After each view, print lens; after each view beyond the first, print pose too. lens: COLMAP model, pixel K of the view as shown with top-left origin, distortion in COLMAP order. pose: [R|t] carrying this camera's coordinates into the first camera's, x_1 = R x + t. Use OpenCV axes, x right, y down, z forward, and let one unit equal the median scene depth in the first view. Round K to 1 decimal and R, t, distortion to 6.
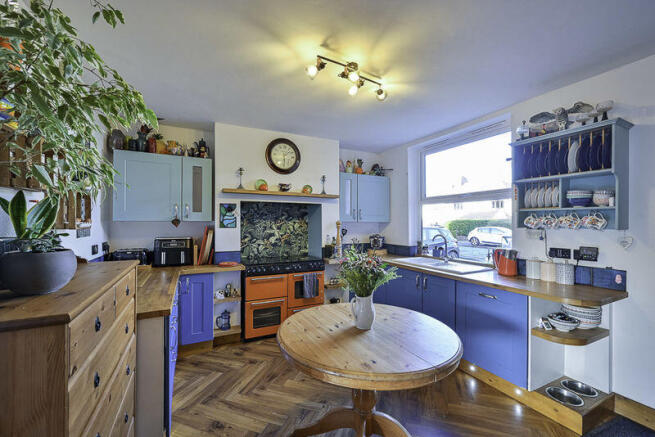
lens RADIAL K [[261.6, 0, 329.2], [0, 261.6, 220.7], [0, 0, 1]] dist [-0.001556, 0.000760]
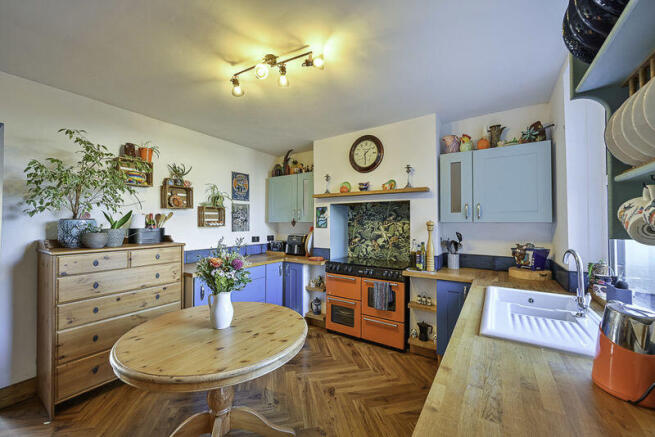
lens RADIAL K [[261.6, 0, 330.1], [0, 261.6, 219.6], [0, 0, 1]] dist [-0.001556, 0.000760]
pose [[0.500804, -0.011439, -0.865485, 0.586863], [0.004618, 0.999934, -0.010544, 0.003279], [0.865548, 0.001284, 0.500824, 0.412752]]
